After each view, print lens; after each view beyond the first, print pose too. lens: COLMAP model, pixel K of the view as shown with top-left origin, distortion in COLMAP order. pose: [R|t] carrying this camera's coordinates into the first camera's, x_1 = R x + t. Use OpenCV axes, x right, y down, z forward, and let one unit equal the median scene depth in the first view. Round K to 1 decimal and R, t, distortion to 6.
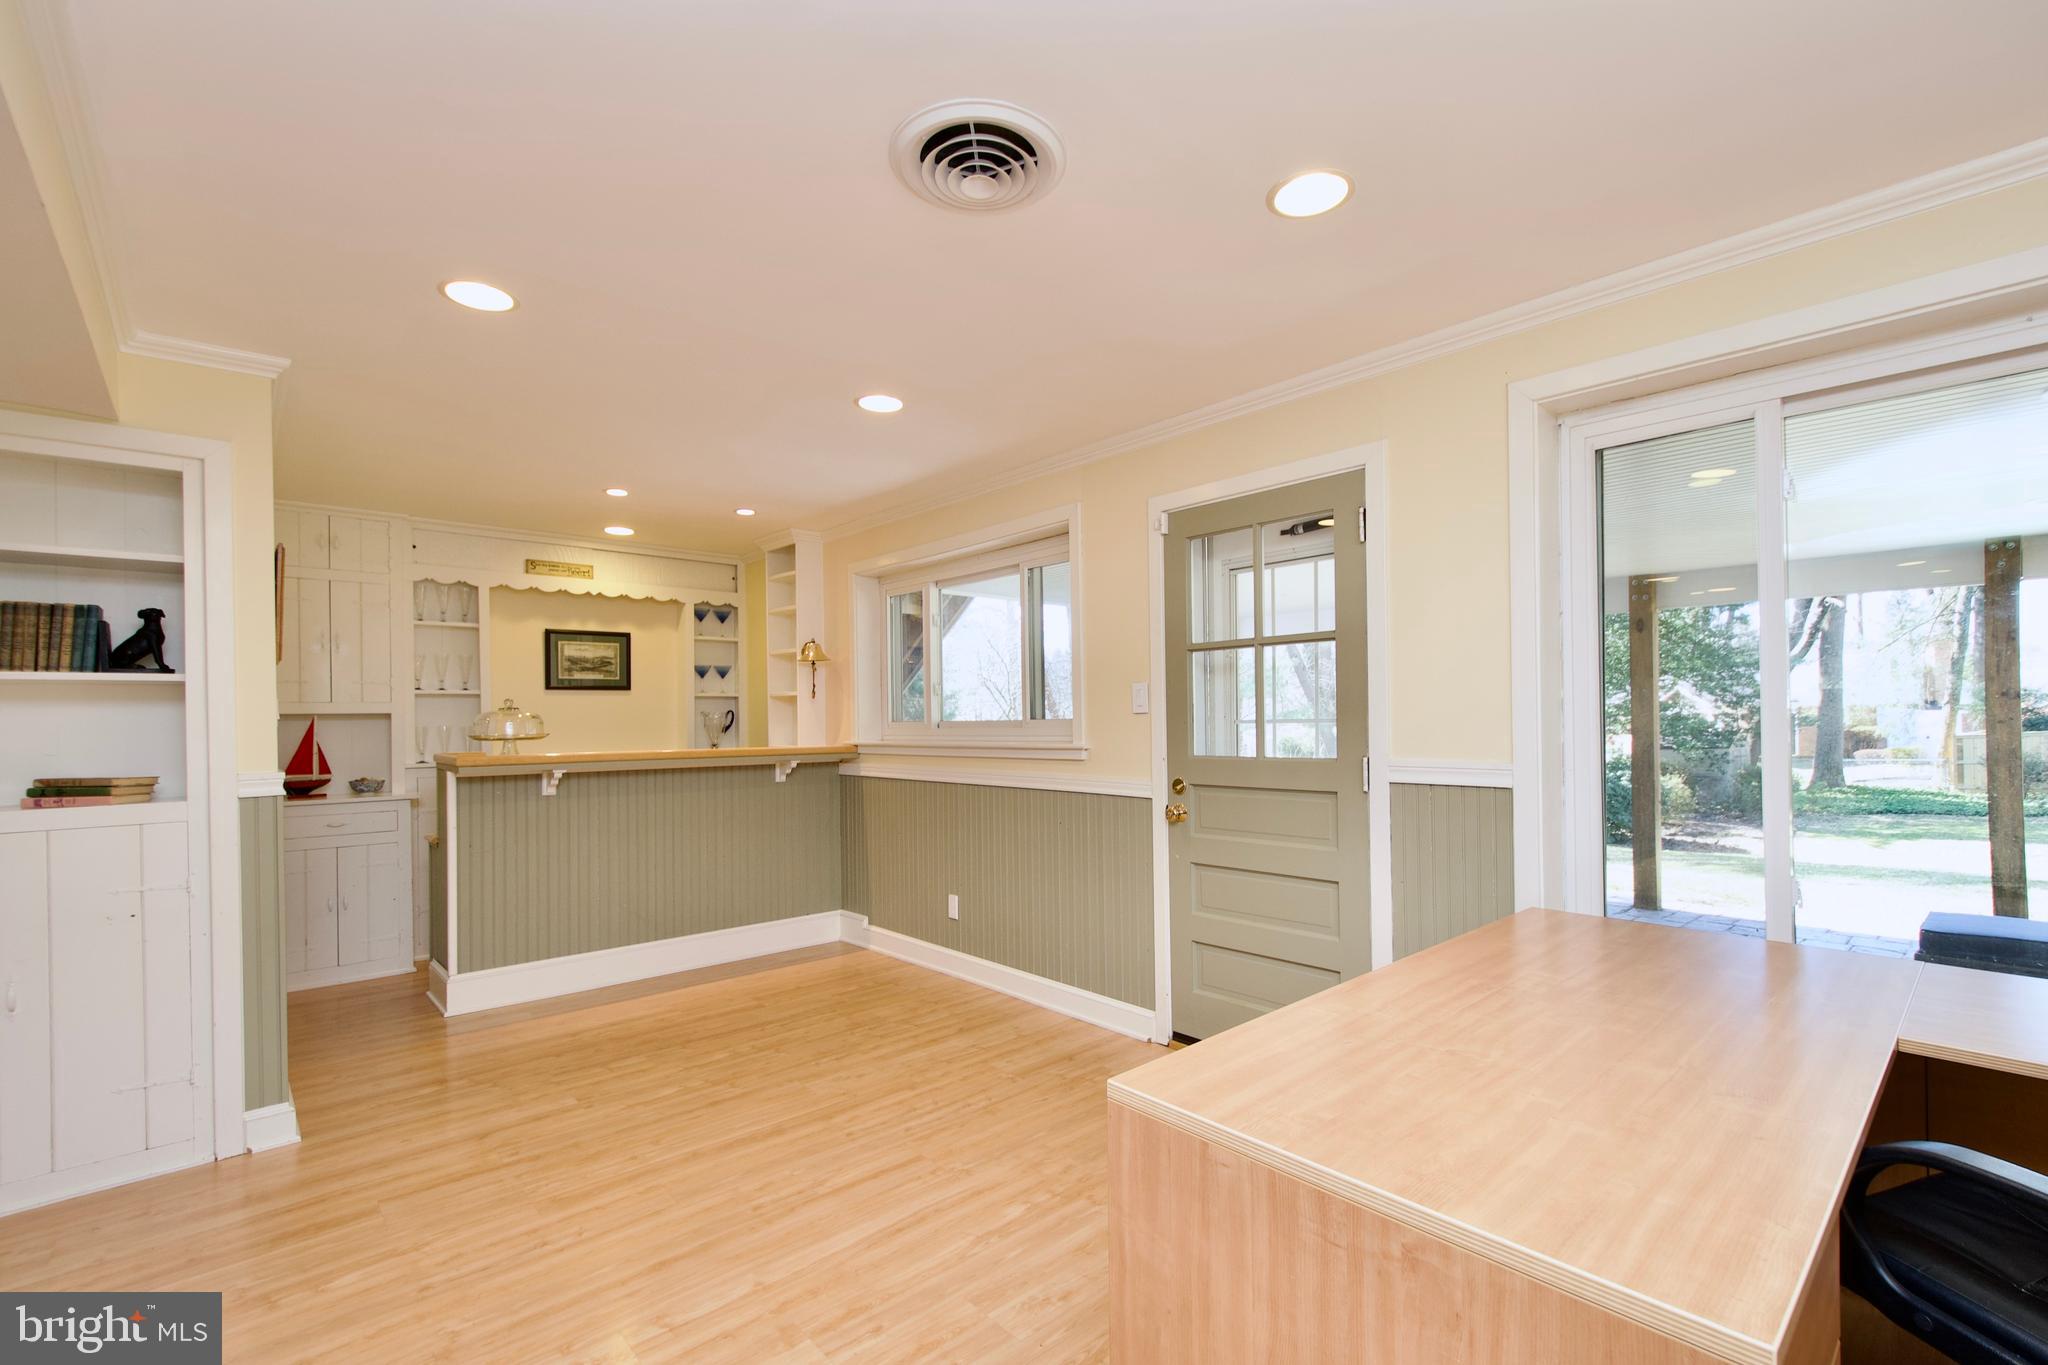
lens RADIAL K [[898.6, 0, 1031.9], [0, 898.6, 703.4], [0, 0, 1]] dist [0.007494, -0.005355]
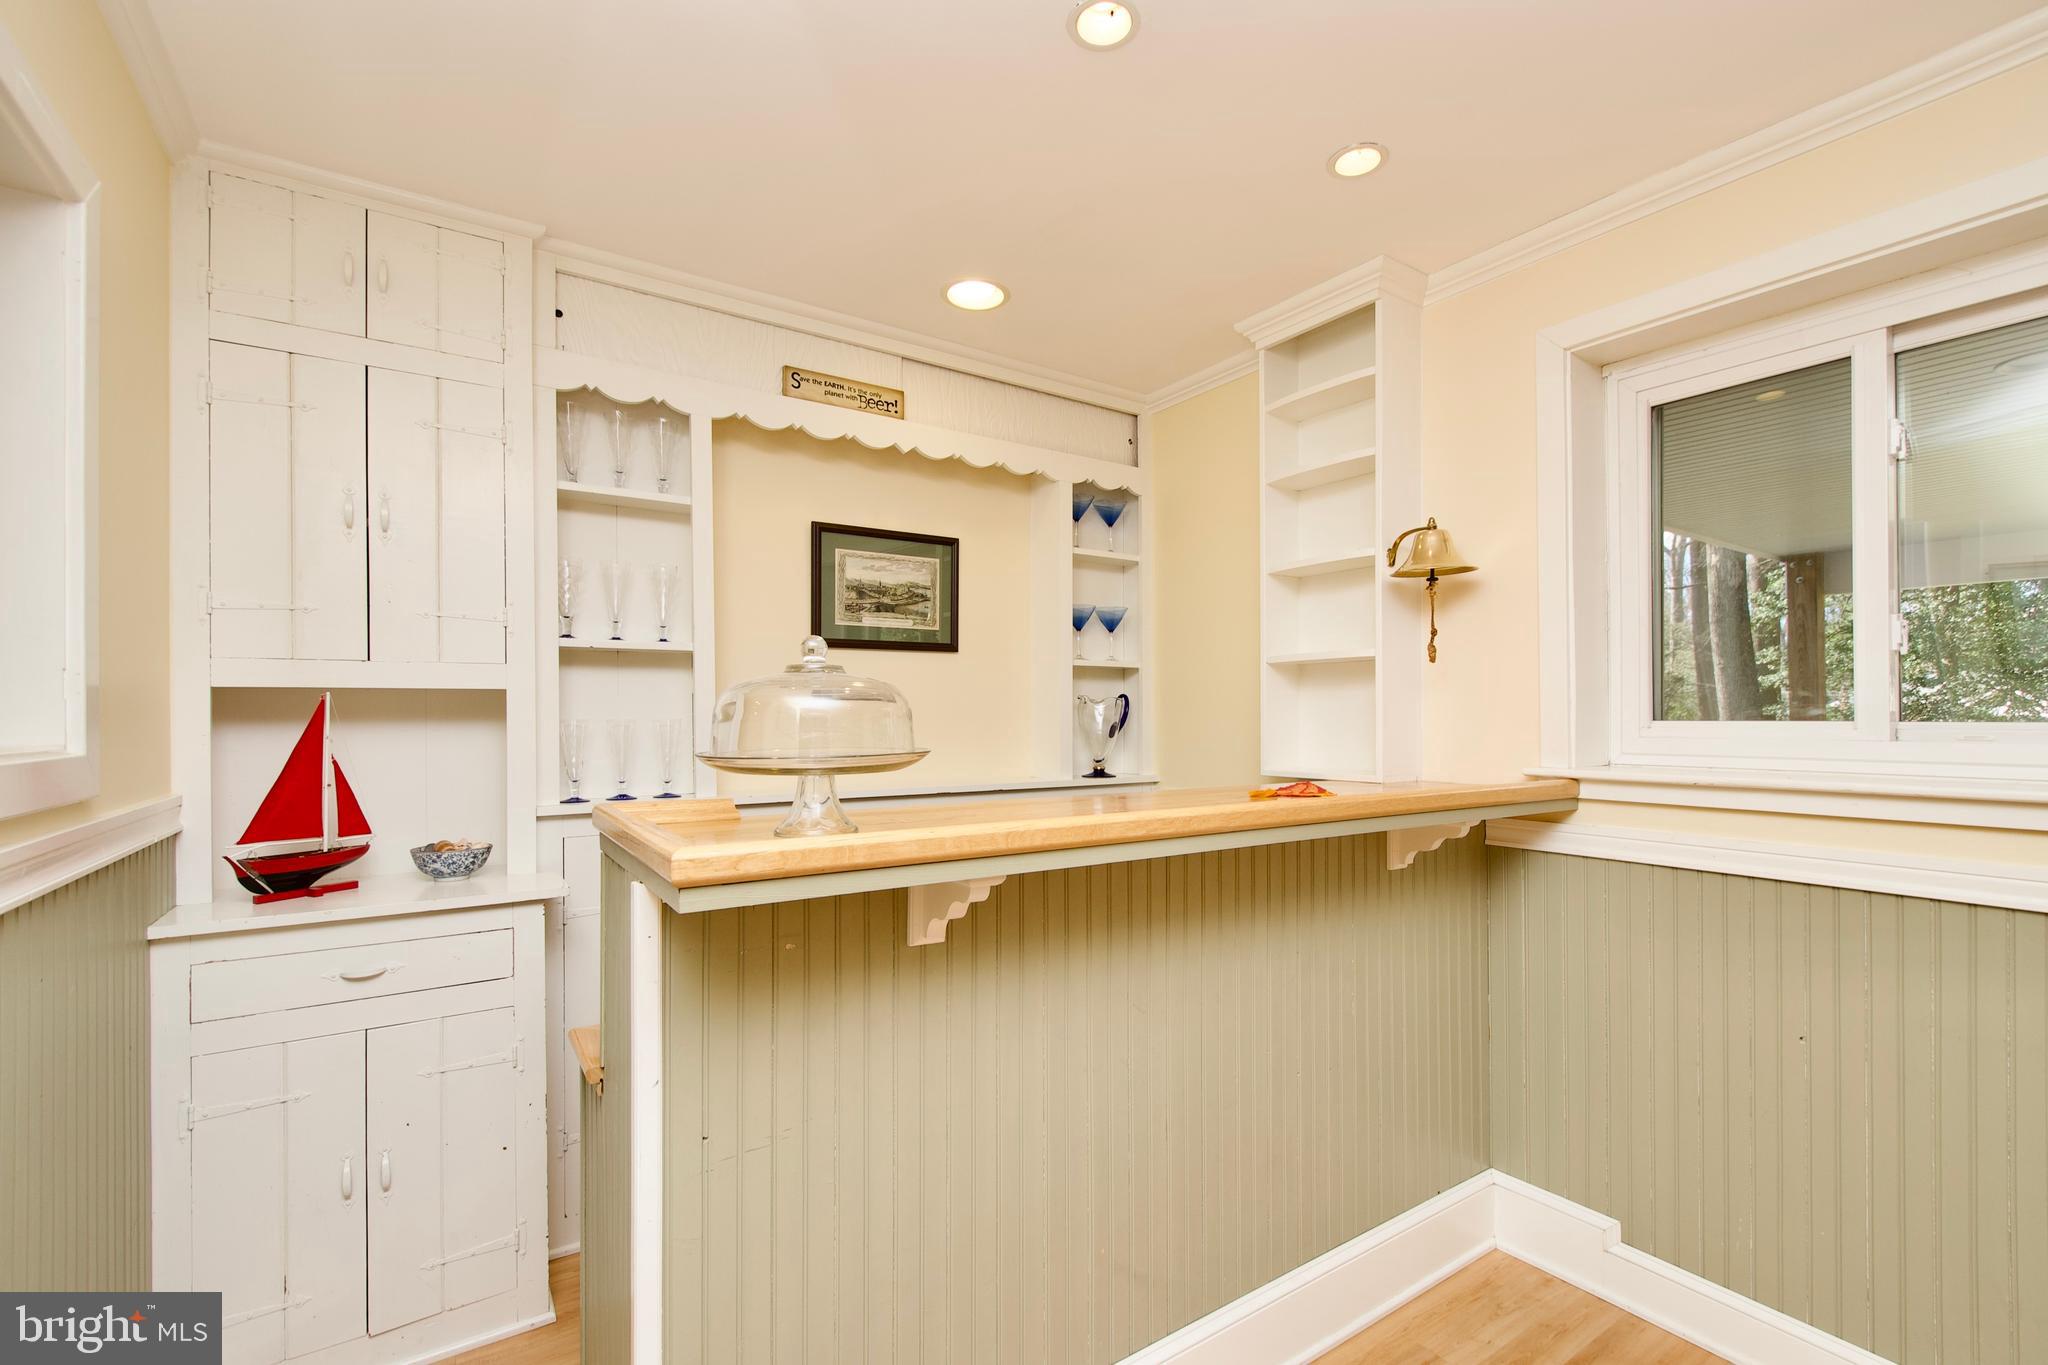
lens RADIAL K [[898.6, 0, 1028.9], [0, 898.6, 704.9], [0, 0, 1]] dist [0.007494, -0.005355]
pose [[0.988705, 0.007858, -0.149670, -0.356915], [-0.007037, 0.999957, 0.006017, 0.012325], [0.149711, -0.004896, 0.988718, 0.545974]]
